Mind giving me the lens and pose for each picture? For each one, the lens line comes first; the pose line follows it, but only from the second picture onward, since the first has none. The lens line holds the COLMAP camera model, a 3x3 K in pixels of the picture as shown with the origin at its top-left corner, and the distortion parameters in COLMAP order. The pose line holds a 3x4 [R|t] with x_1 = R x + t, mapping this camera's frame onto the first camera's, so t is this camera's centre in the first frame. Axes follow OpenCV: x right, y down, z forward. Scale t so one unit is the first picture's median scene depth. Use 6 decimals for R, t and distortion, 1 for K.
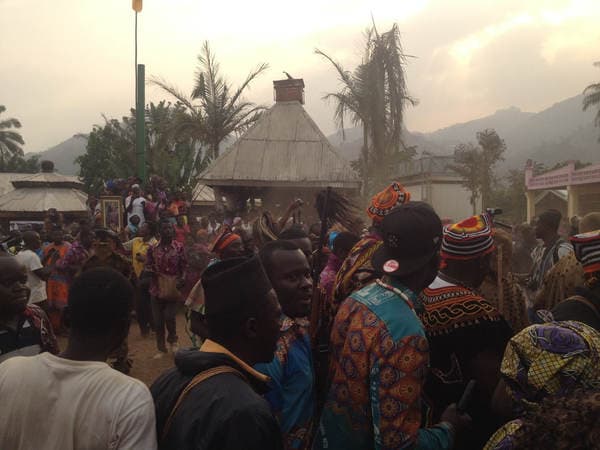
lens RADIAL K [[578.7, 0, 296.6], [0, 578.7, 241.0], [0, 0, 1]] dist [0.169881, -0.345556]
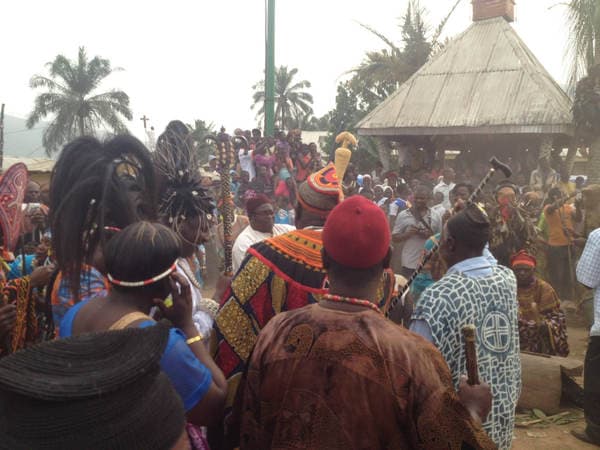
lens RADIAL K [[569.3, 0, 298.2], [0, 569.3, 237.8], [0, 0, 1]] dist [0.168050, -0.347701]
pose [[0.871814, 0.062117, -0.485883, 0.162668], [-0.025373, 0.996322, 0.081847, -0.013765], [0.489180, -0.059027, 0.870183, 0.219598]]
